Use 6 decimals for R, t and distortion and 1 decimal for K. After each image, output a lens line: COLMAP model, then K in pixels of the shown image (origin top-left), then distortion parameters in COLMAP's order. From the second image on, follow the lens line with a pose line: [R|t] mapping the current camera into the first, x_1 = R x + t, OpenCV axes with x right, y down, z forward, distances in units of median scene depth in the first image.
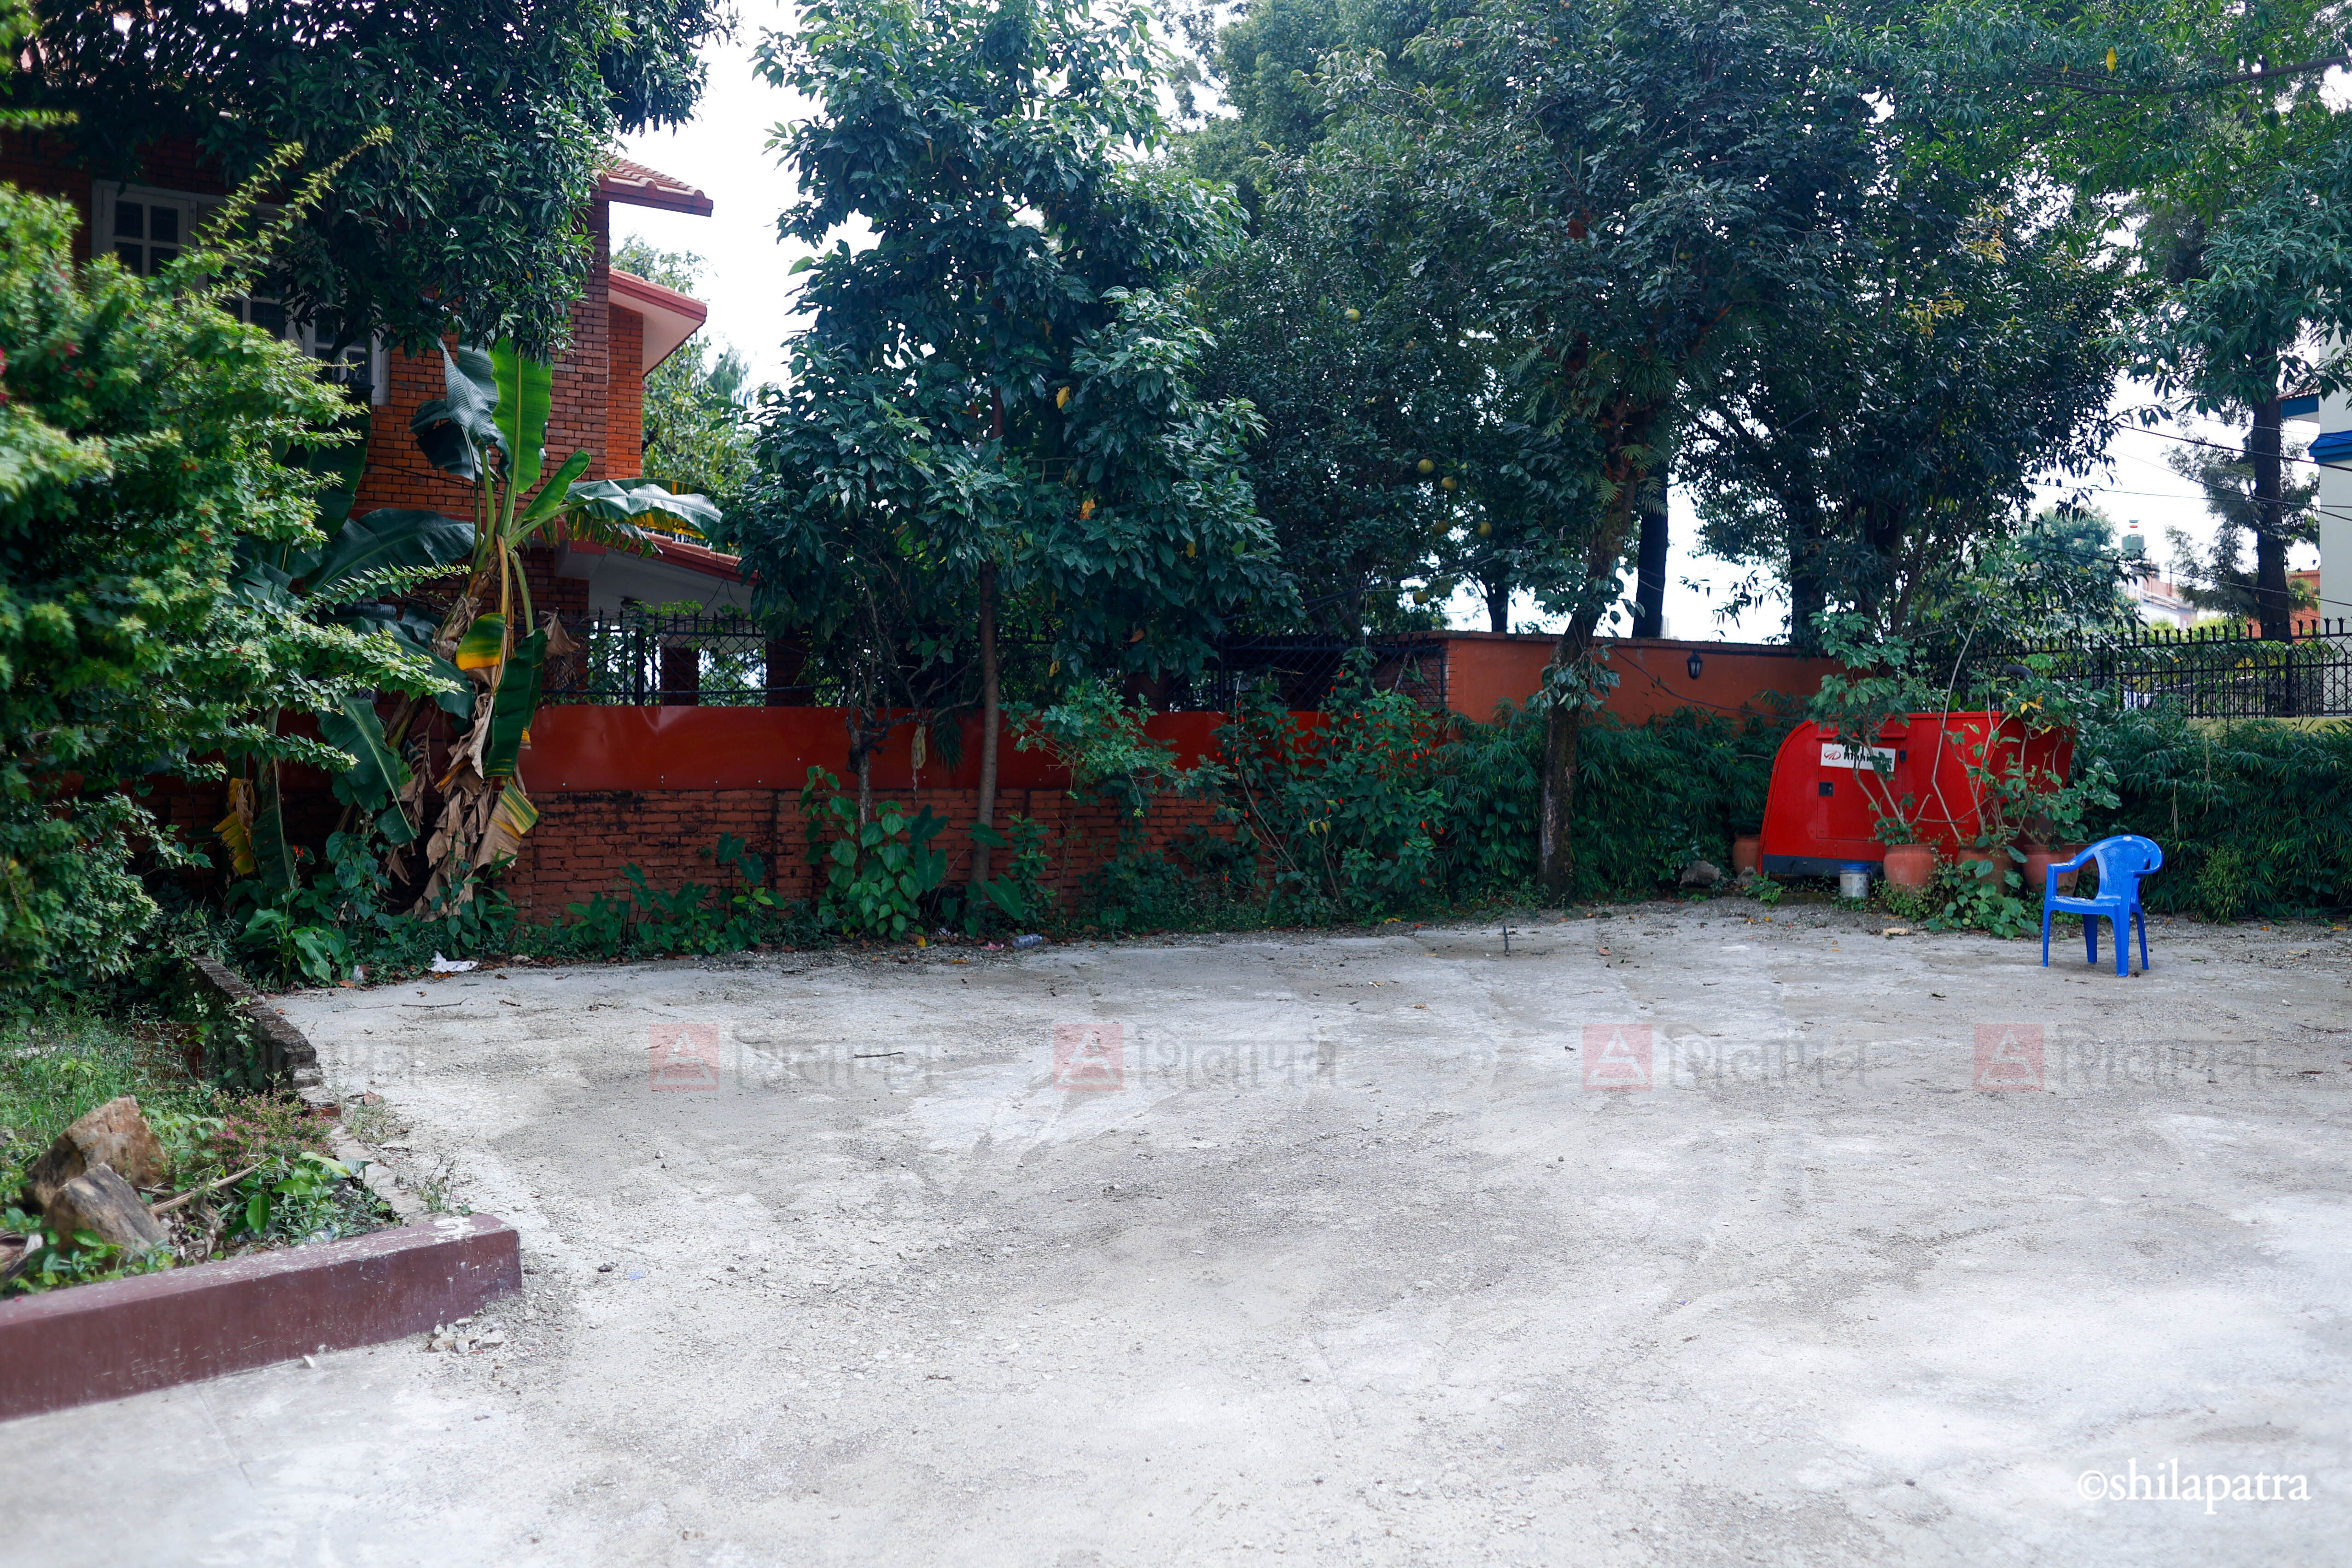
lens RADIAL K [[1728.1, 0, 1275.9], [0, 1728.1, 725.6], [0, 0, 1]] dist [-0.033451, 0.006932]
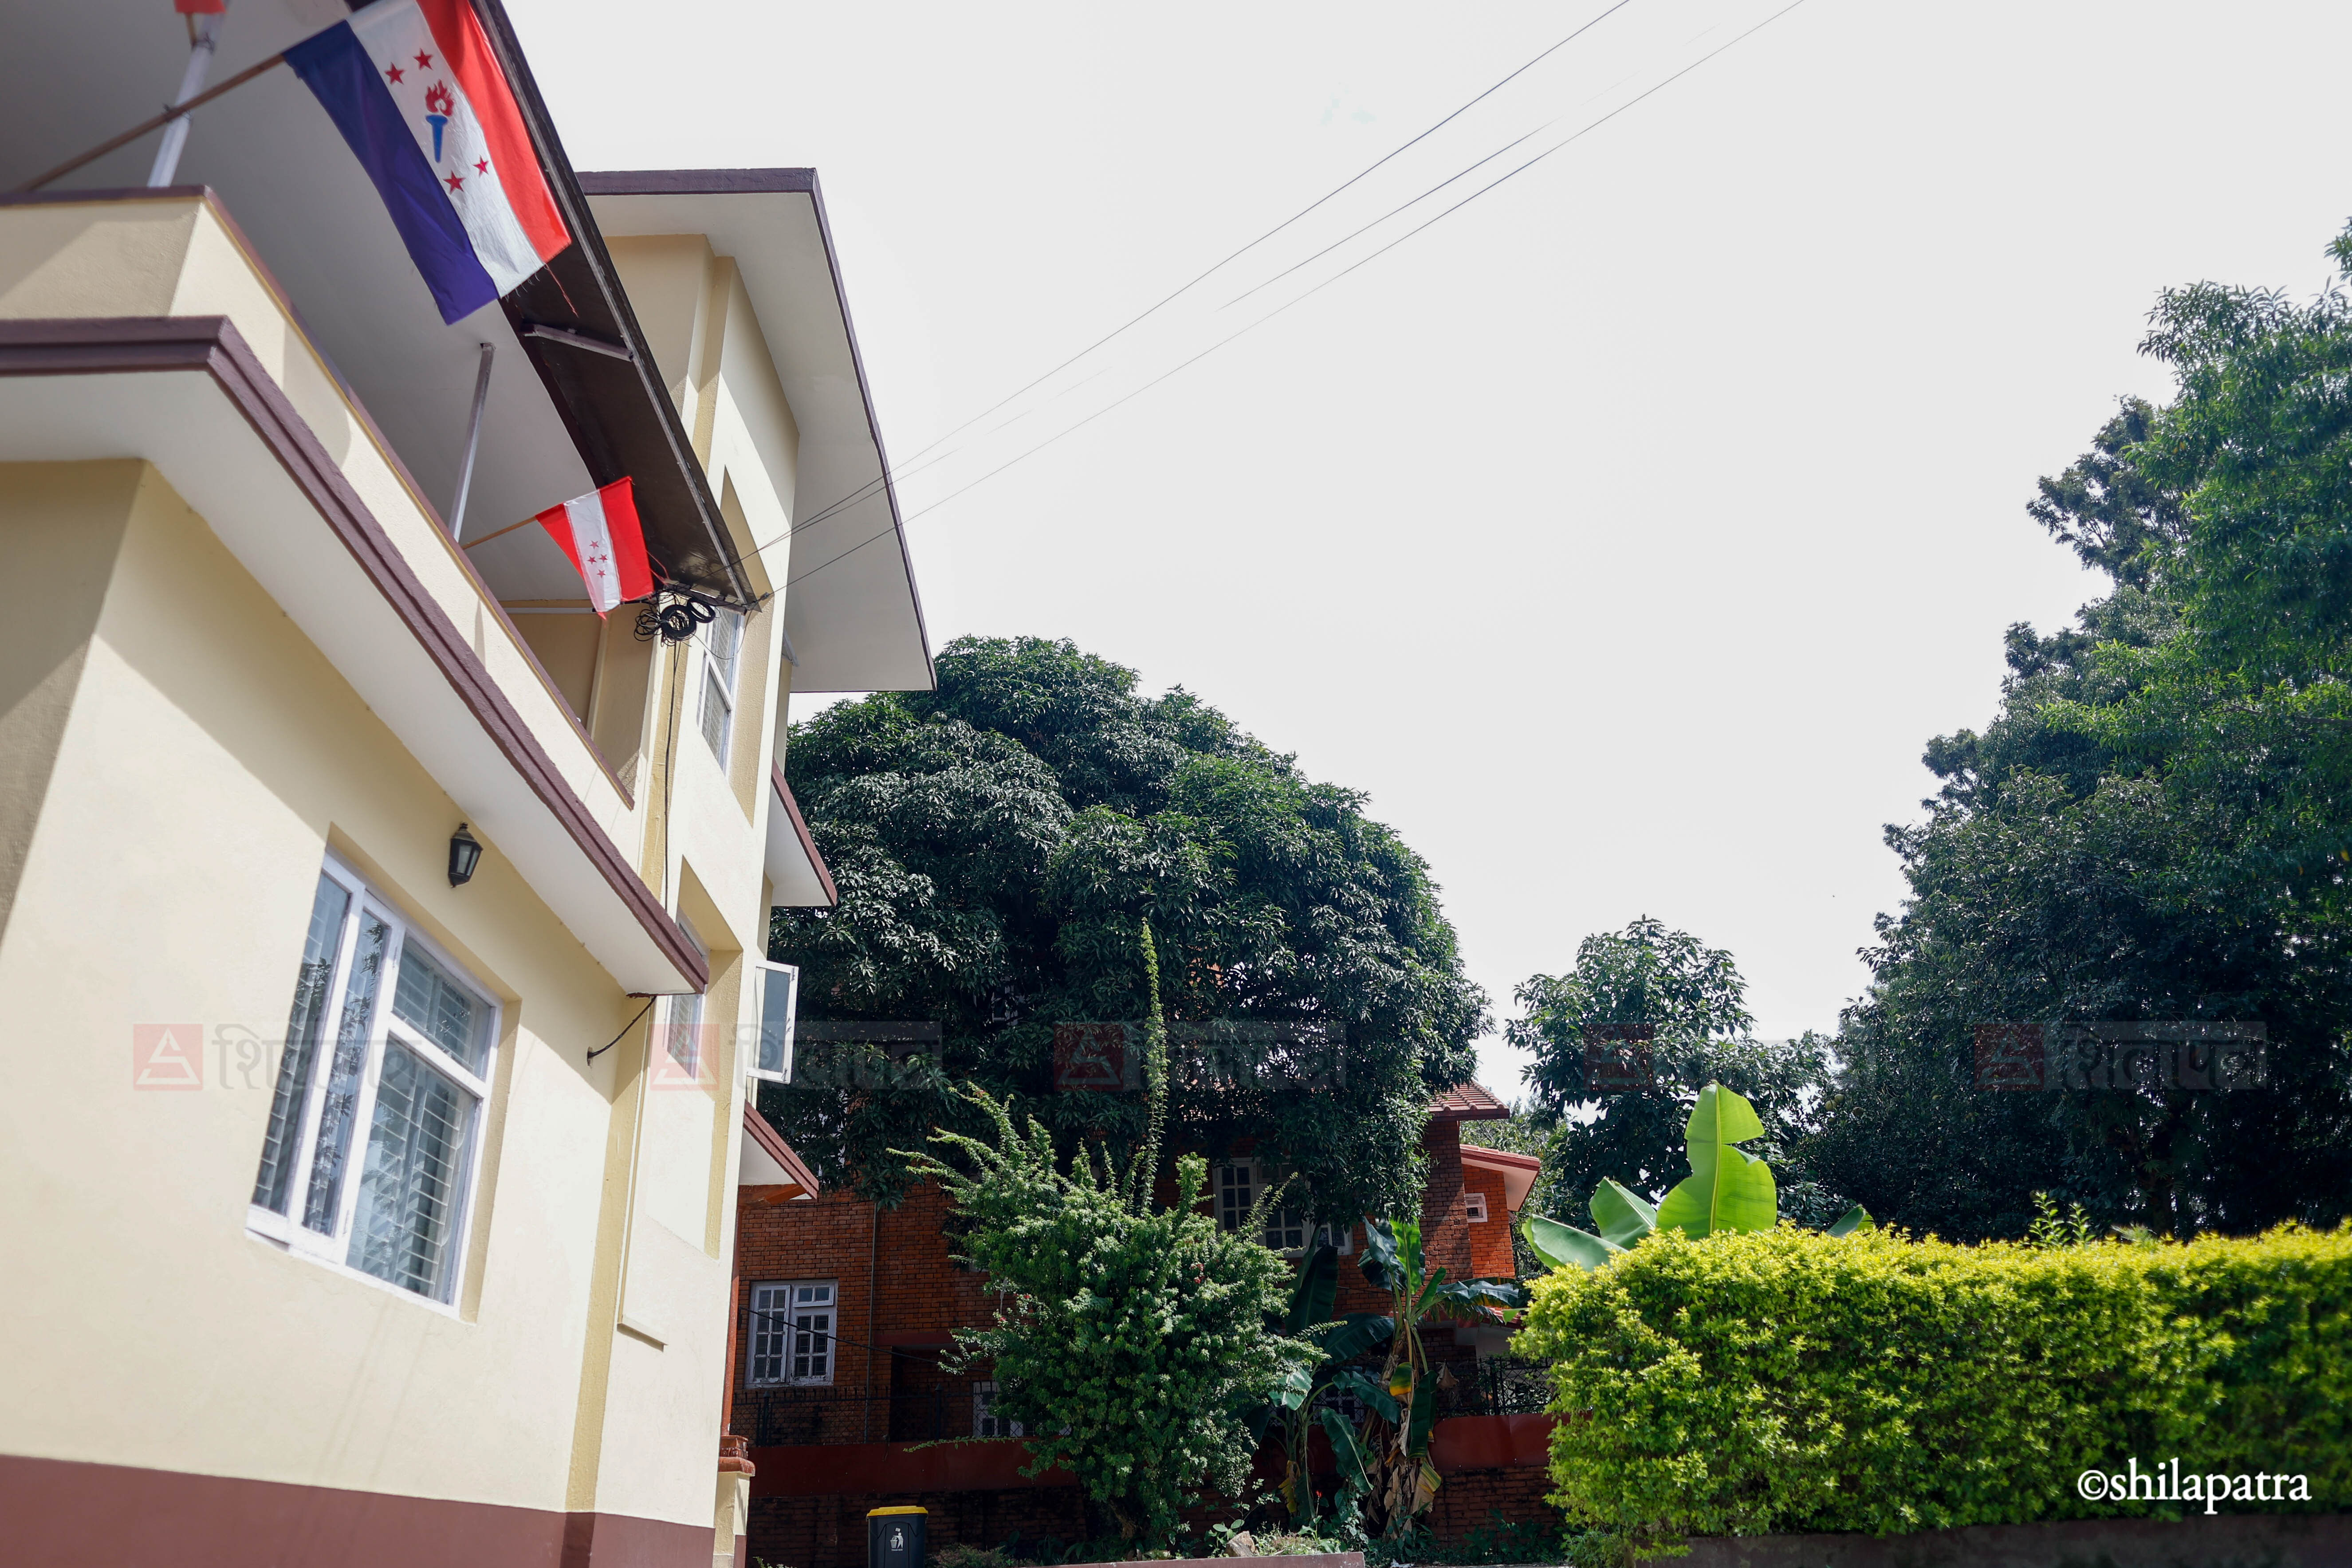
lens RADIAL K [[1672.3, 0, 1176.0], [0, 1672.3, 784.0], [0, 0, 1]] dist [-0.097152, 0.152128]
pose [[0.805517, -0.281814, -0.521272, 0.444671], [0.040244, 0.903661, -0.426354, 0.120292], [0.591205, 0.322457, 0.739255, -0.657224]]
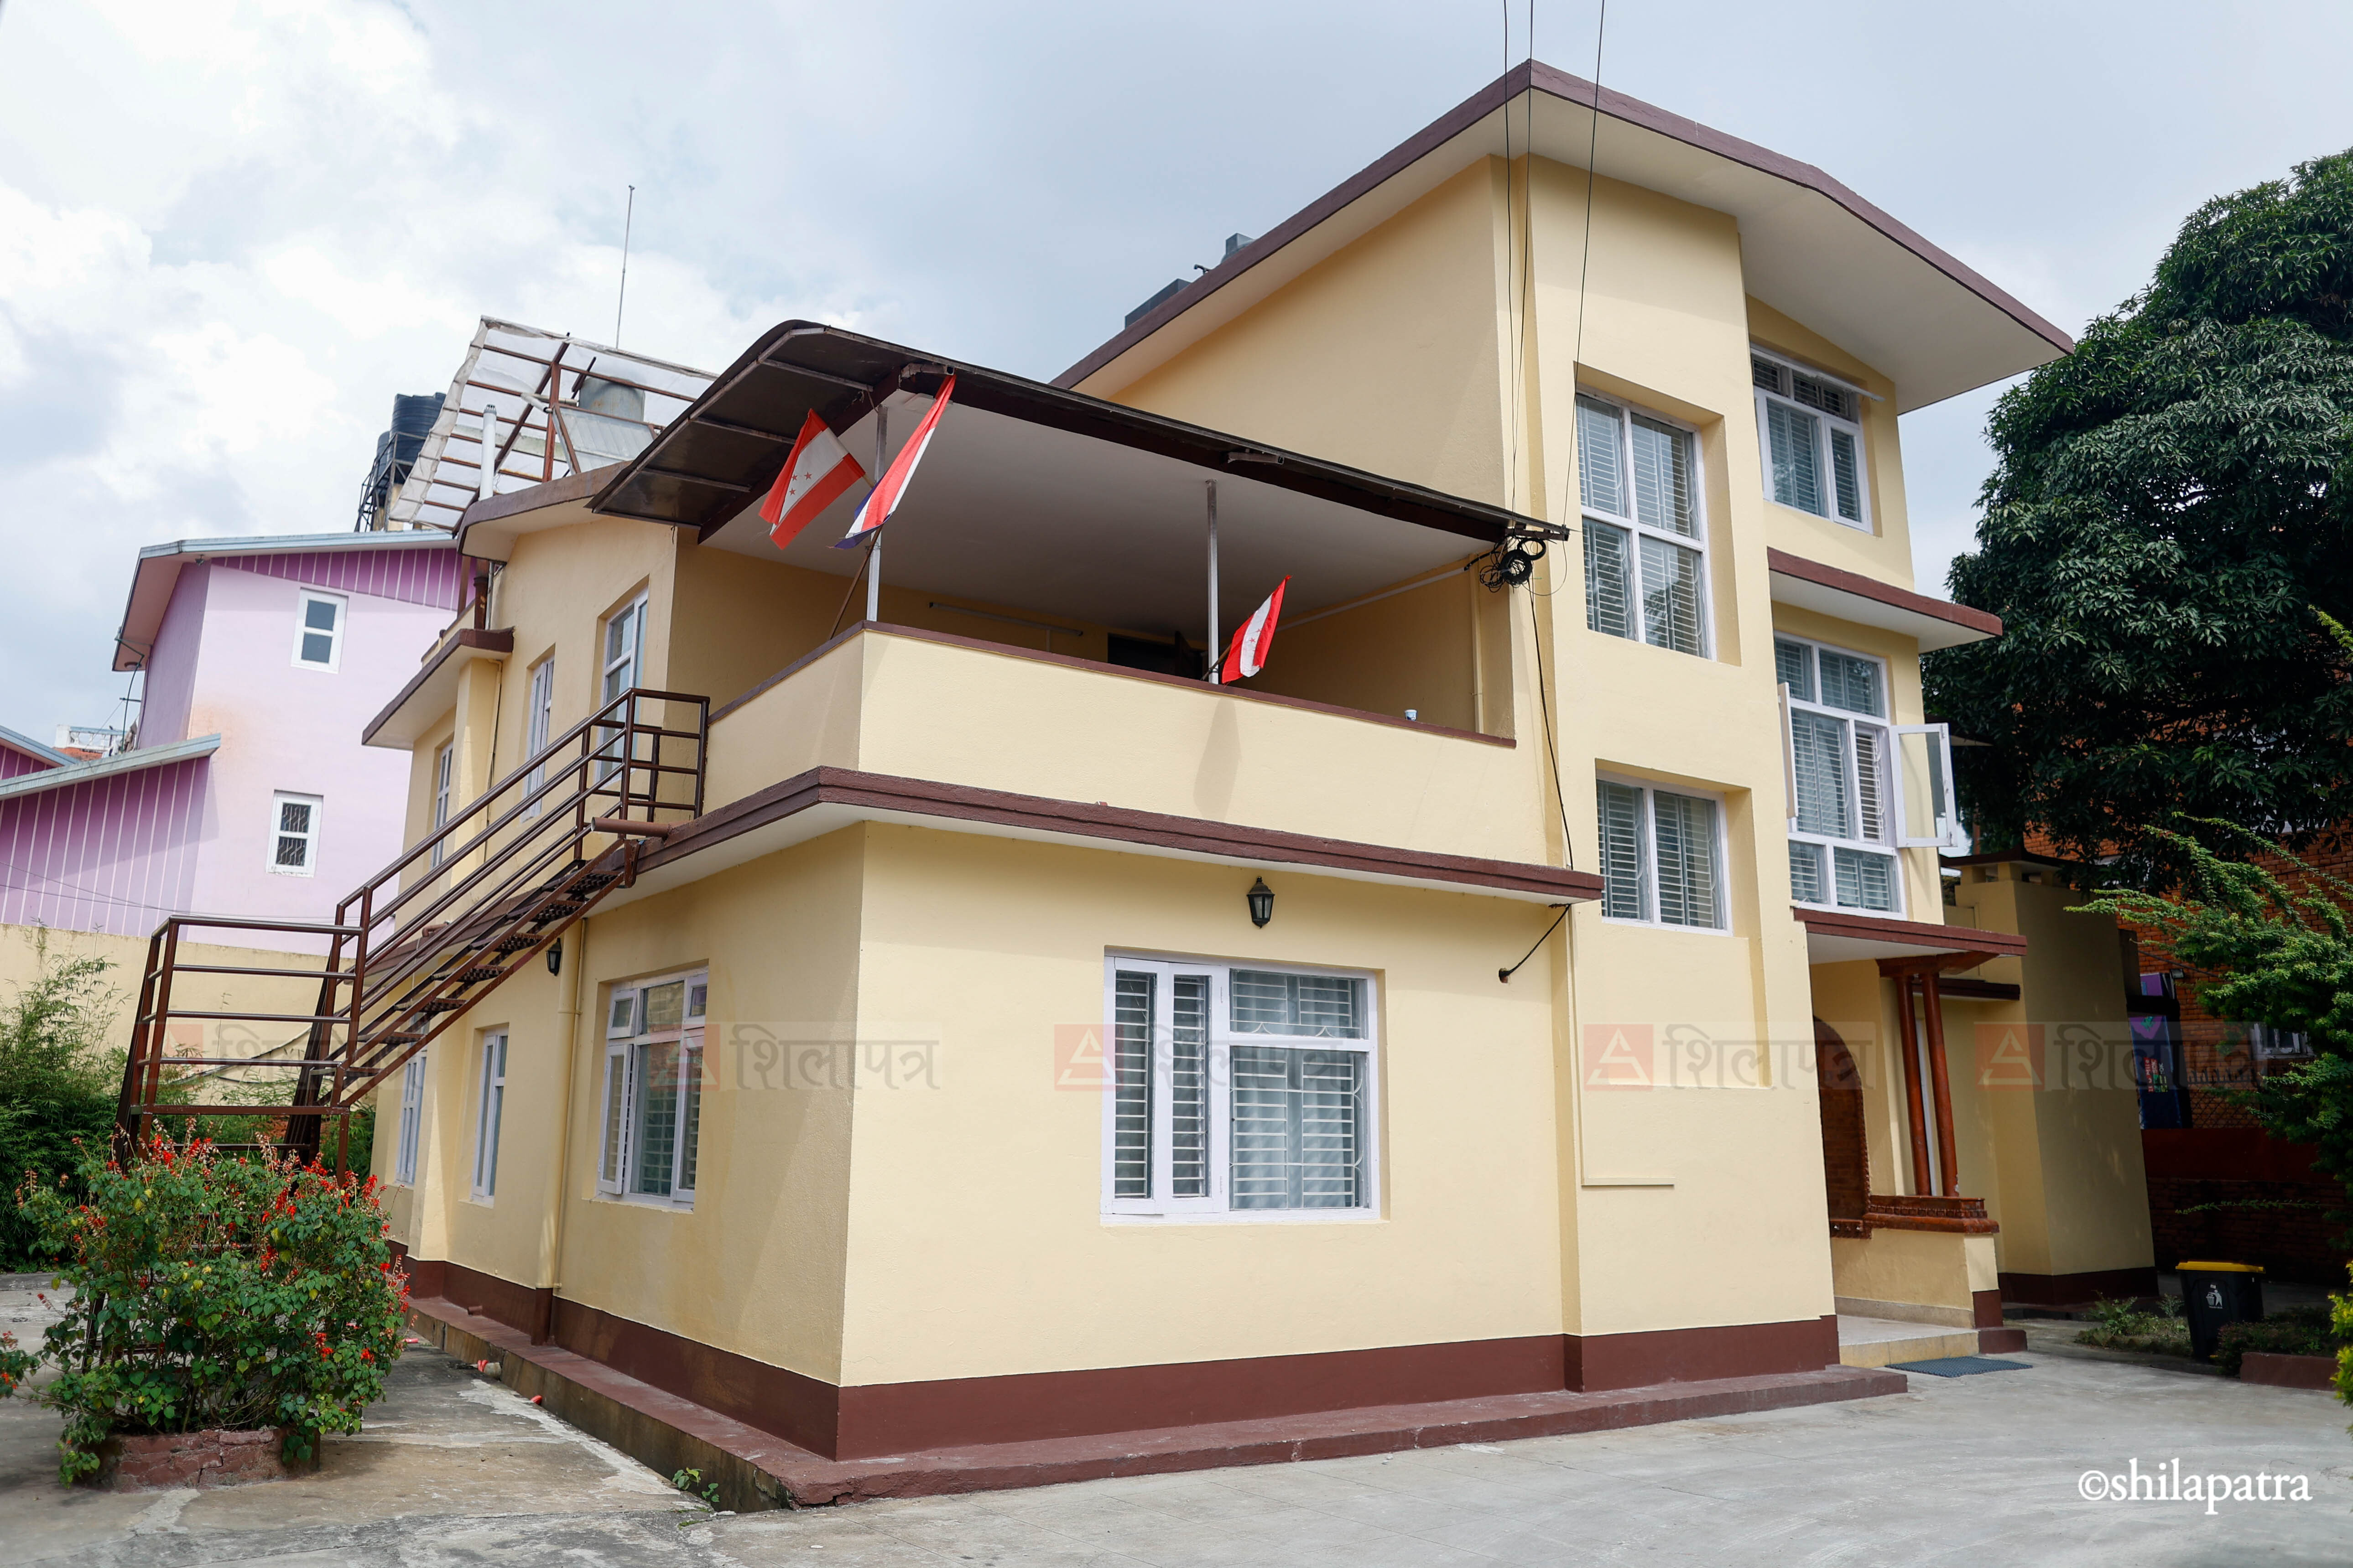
lens RADIAL K [[1680.6, 0, 1125.4], [0, 1680.6, 780.5], [0, 0, 1]] dist [0.006302, 0.005873]
pose [[-0.061097, -0.208387, -0.976136, 0.732626], [0.005687, 0.977875, -0.209114, -0.008007], [0.998116, -0.018328, -0.058560, -0.379385]]
